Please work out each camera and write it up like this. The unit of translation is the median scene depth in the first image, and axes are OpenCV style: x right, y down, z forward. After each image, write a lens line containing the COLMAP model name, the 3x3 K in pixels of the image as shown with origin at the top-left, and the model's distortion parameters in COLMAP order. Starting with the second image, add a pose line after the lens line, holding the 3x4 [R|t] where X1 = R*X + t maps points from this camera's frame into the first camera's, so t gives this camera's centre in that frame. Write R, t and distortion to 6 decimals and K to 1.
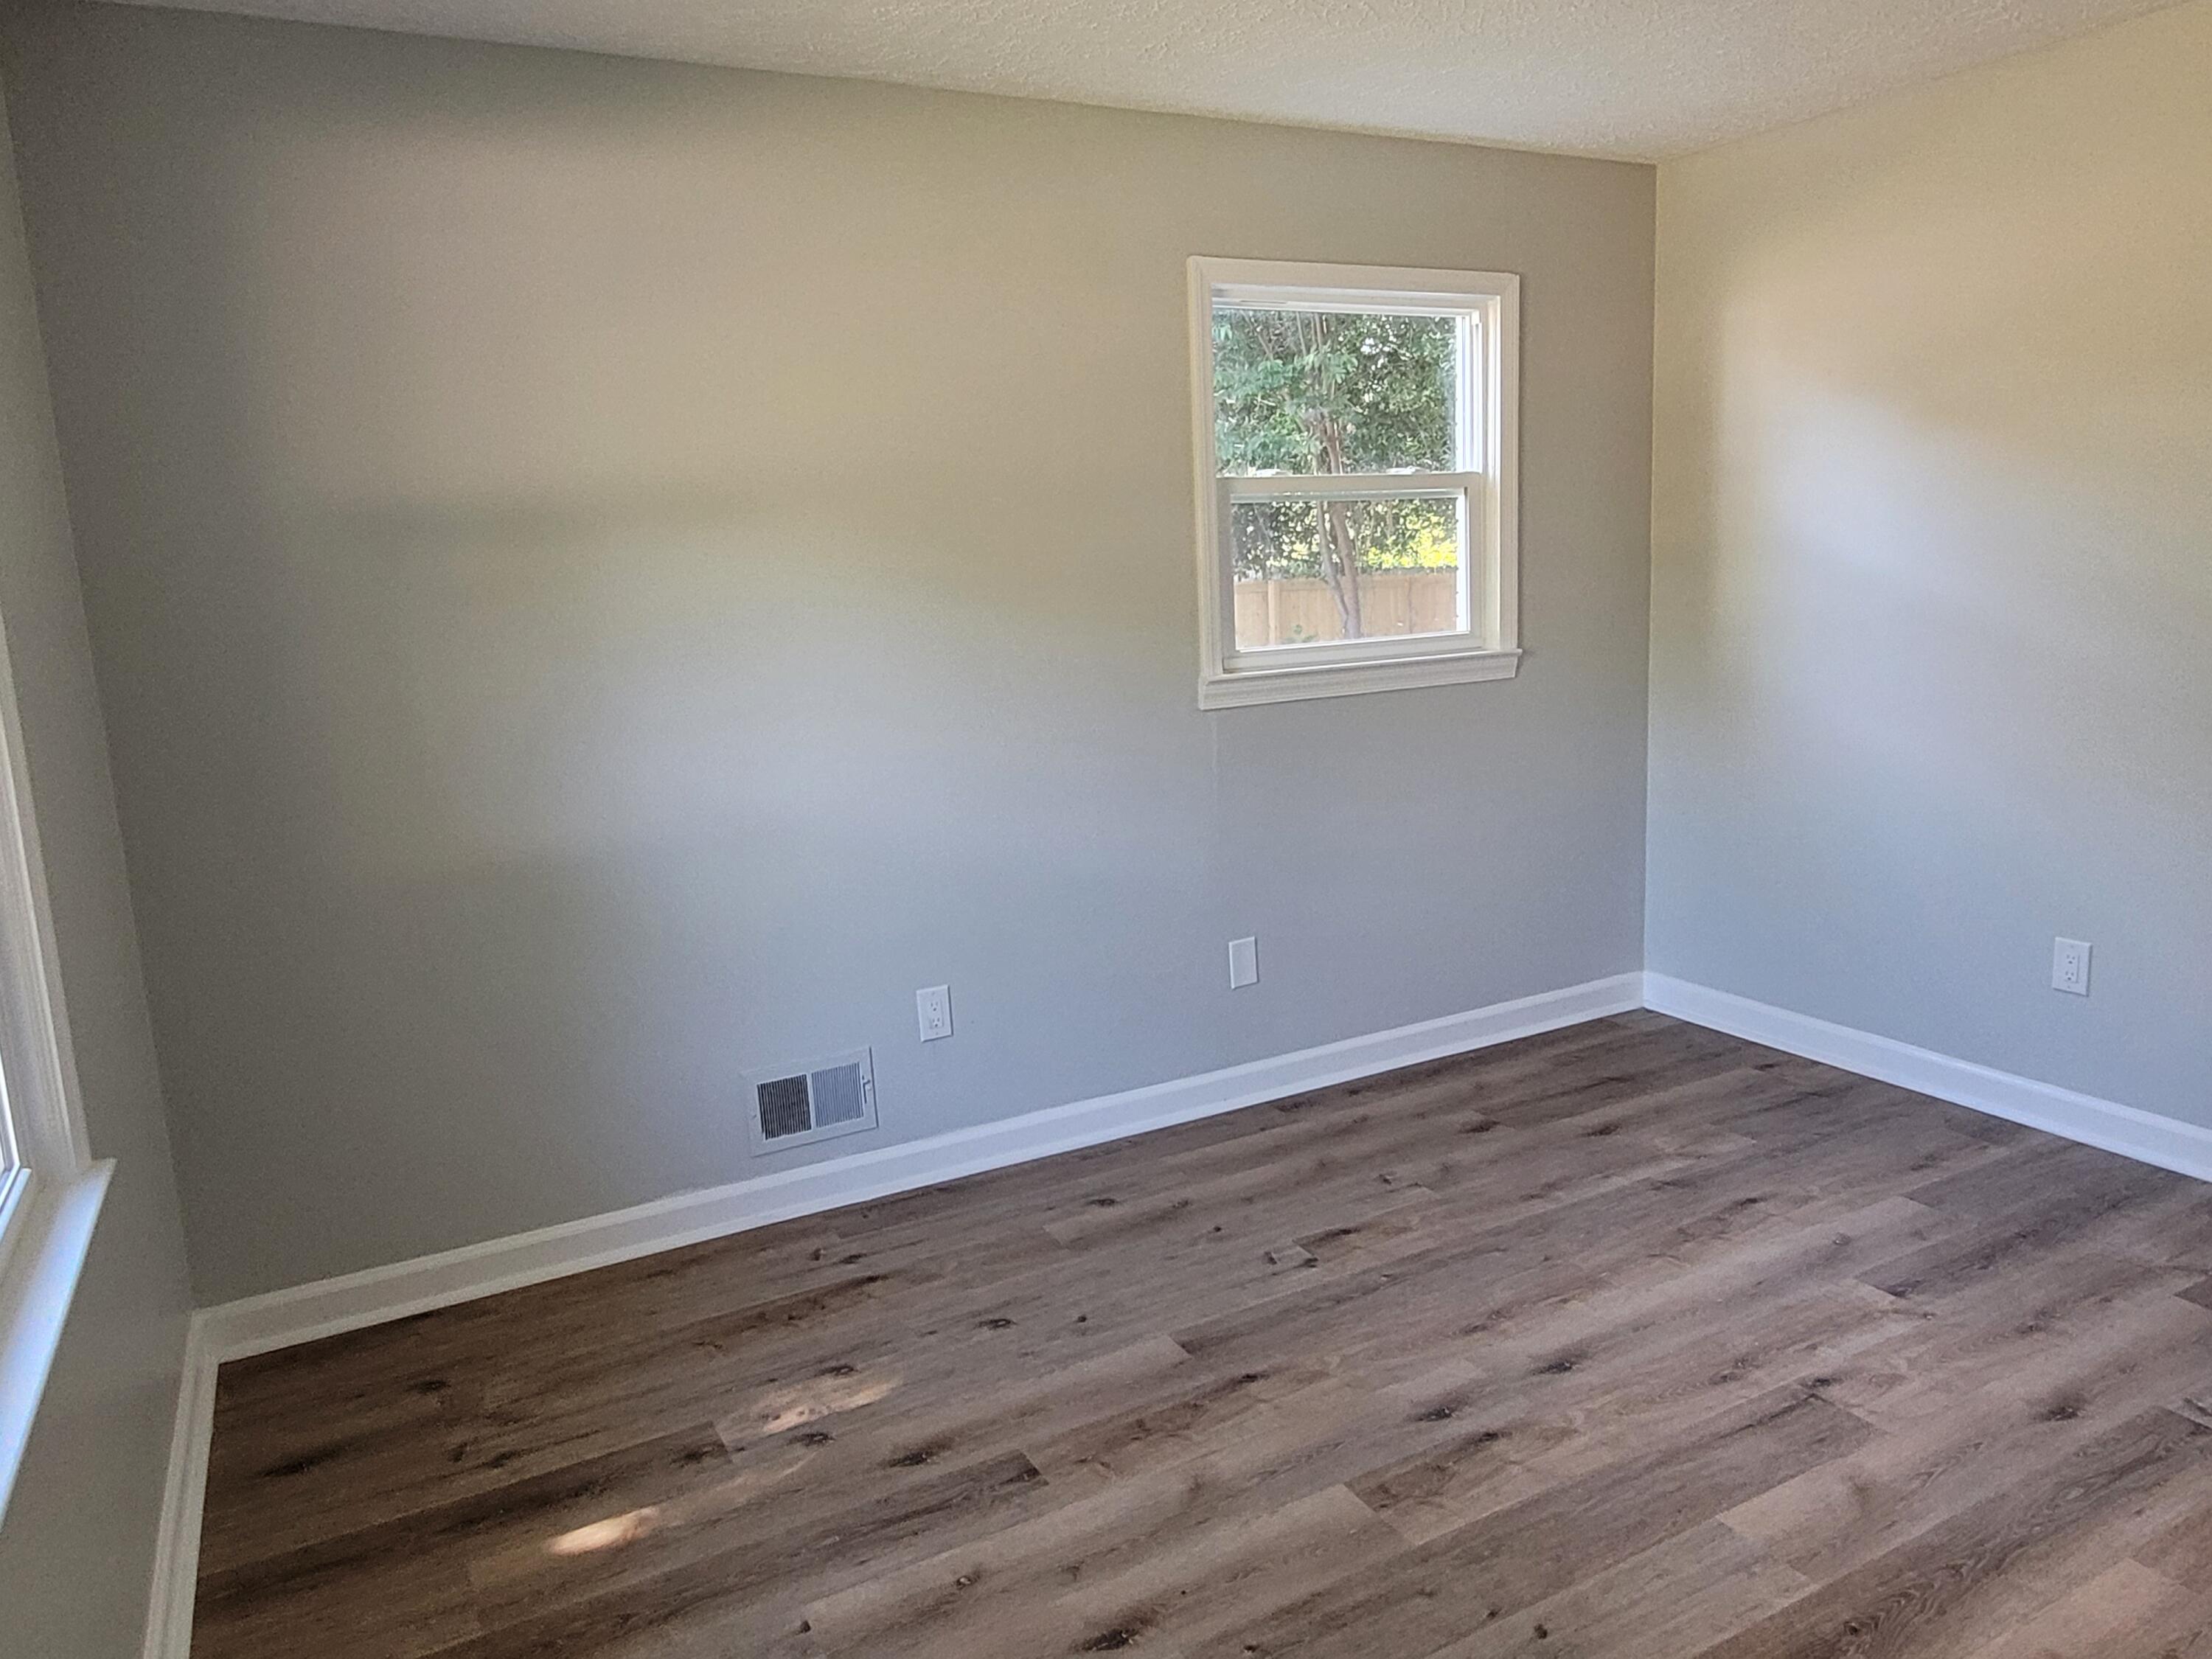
lens RADIAL K [[1505.1, 0, 1109.4], [0, 1505.1, 813.6], [0, 0, 1]] dist [0.001996, 0.002944]
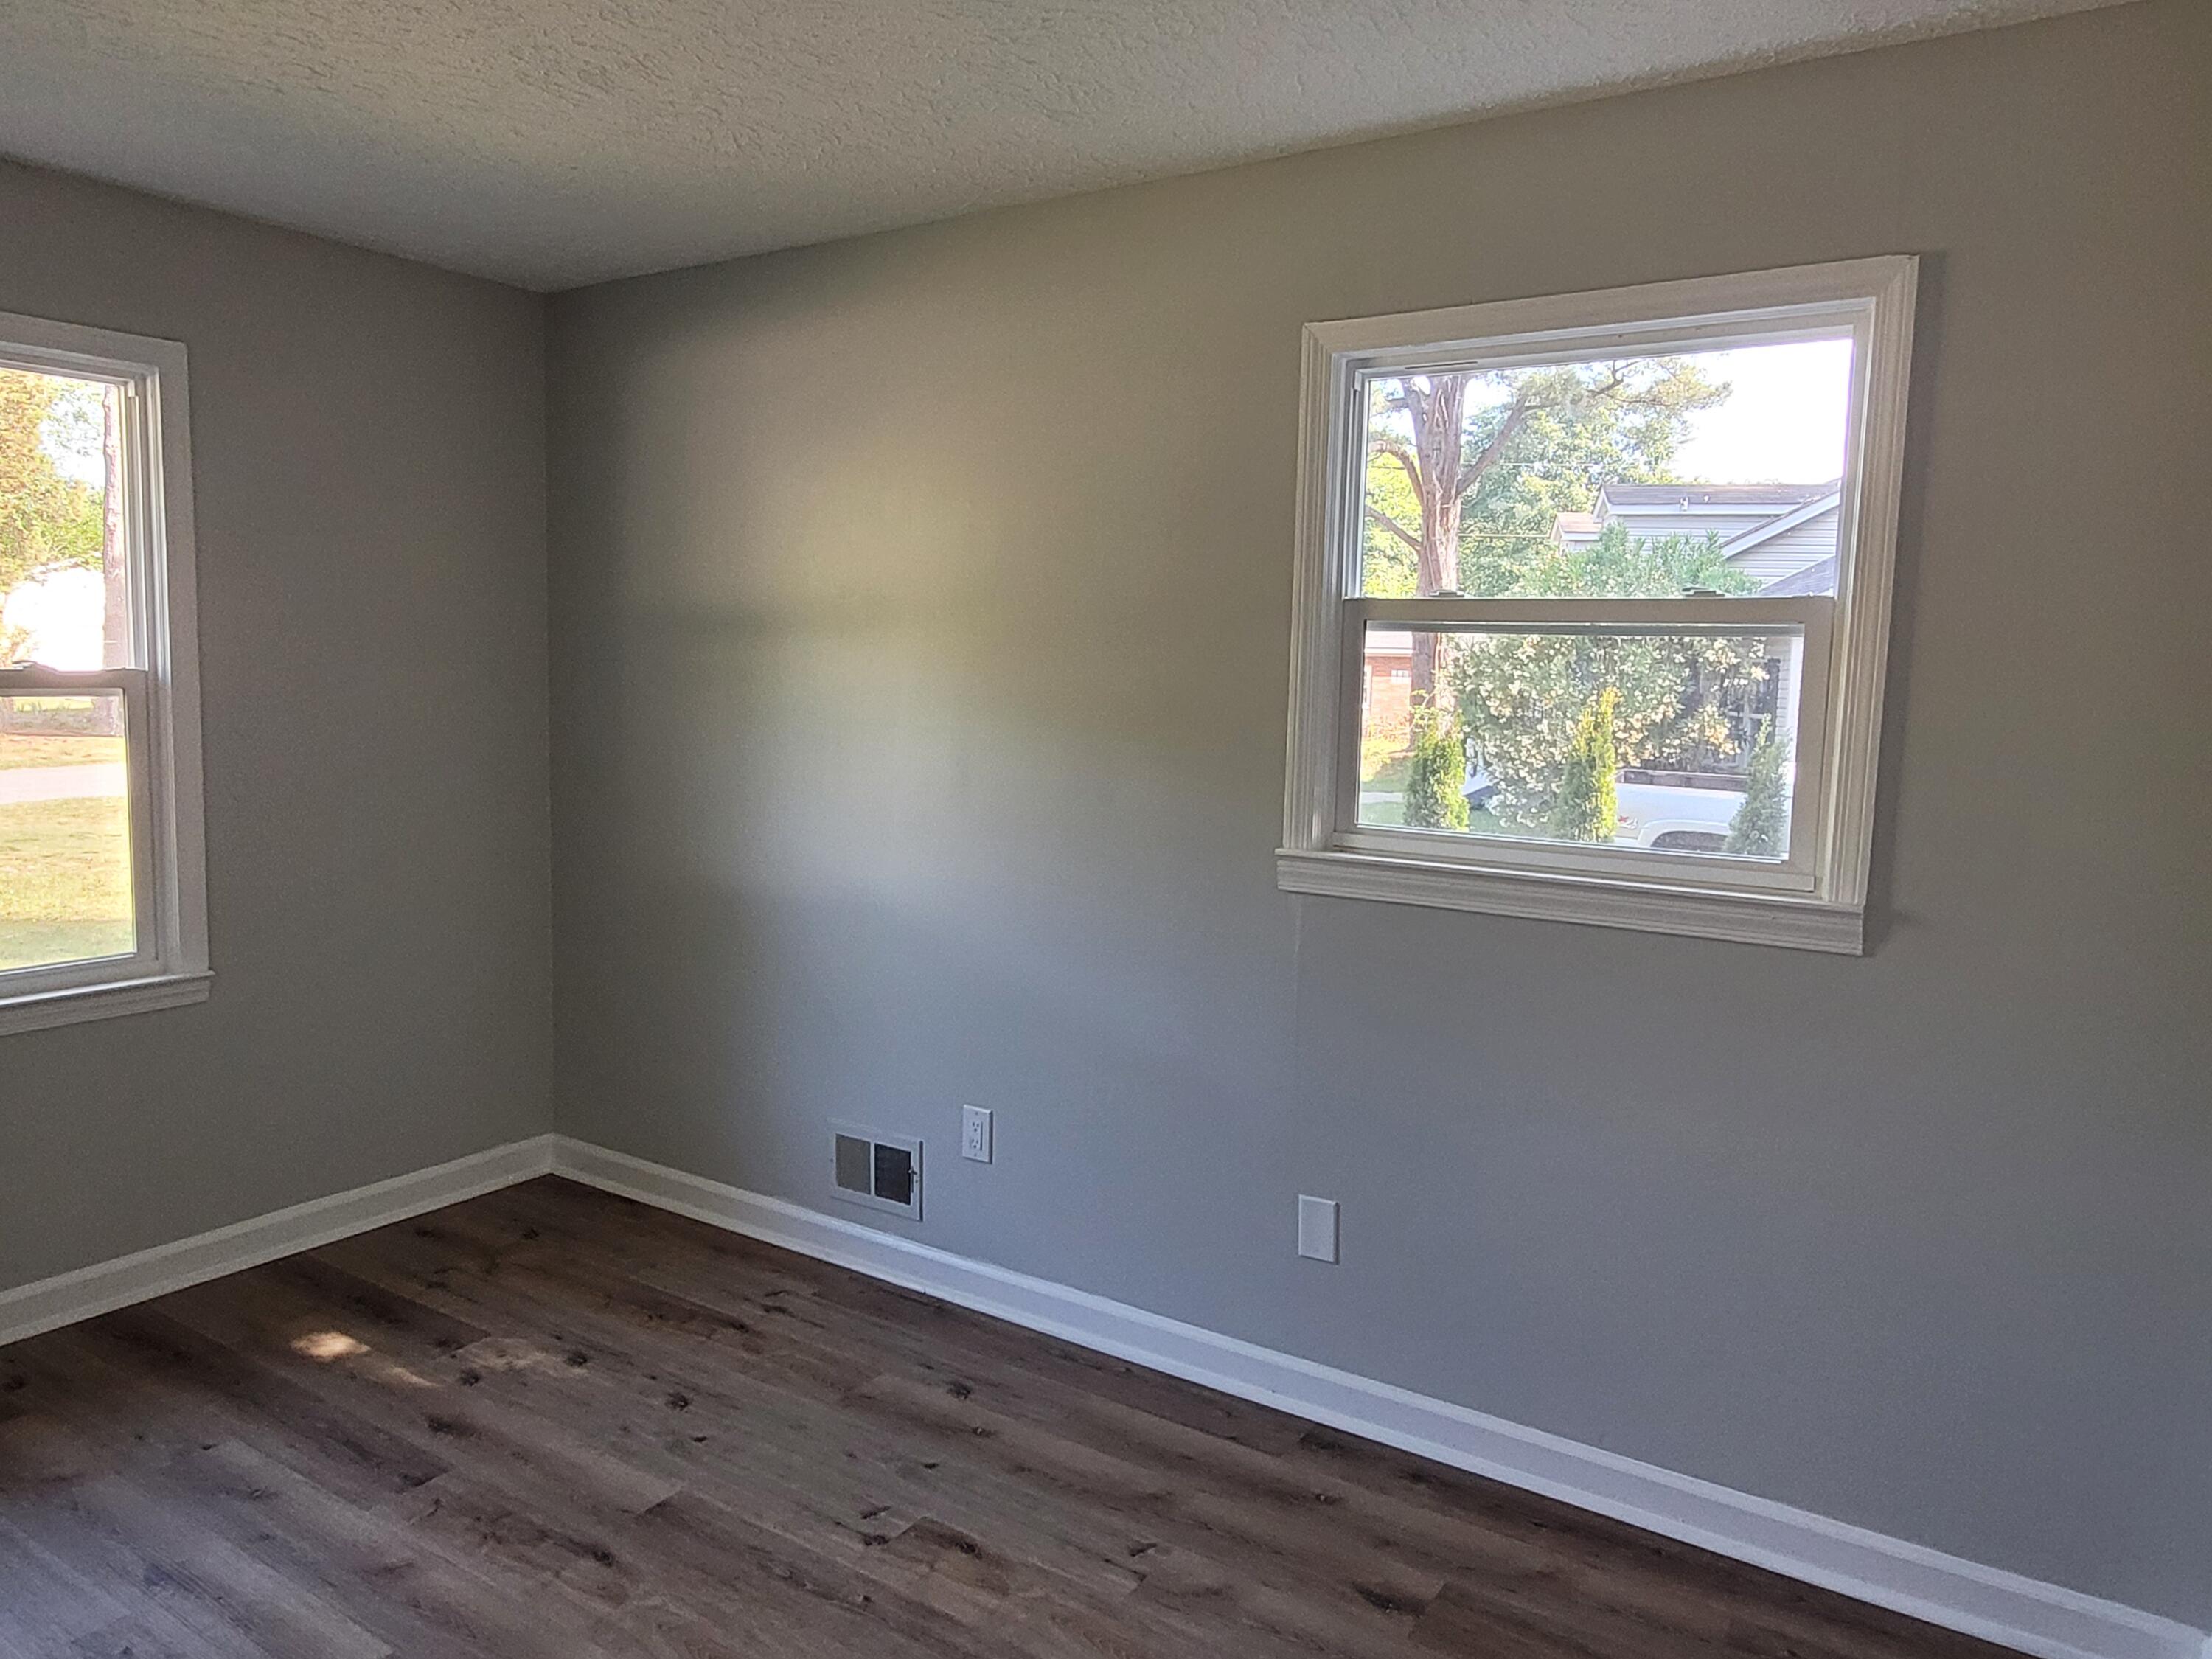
lens RADIAL K [[1505.1, 0, 1109.4], [0, 1505.1, 813.6], [0, 0, 1]] dist [0.001996, 0.002944]
pose [[0.470966, 0.144744, -0.870196, 0.819552], [-0.193849, 0.979317, 0.057980, -0.159199], [0.860589, 0.141380, 0.489283, 0.619518]]
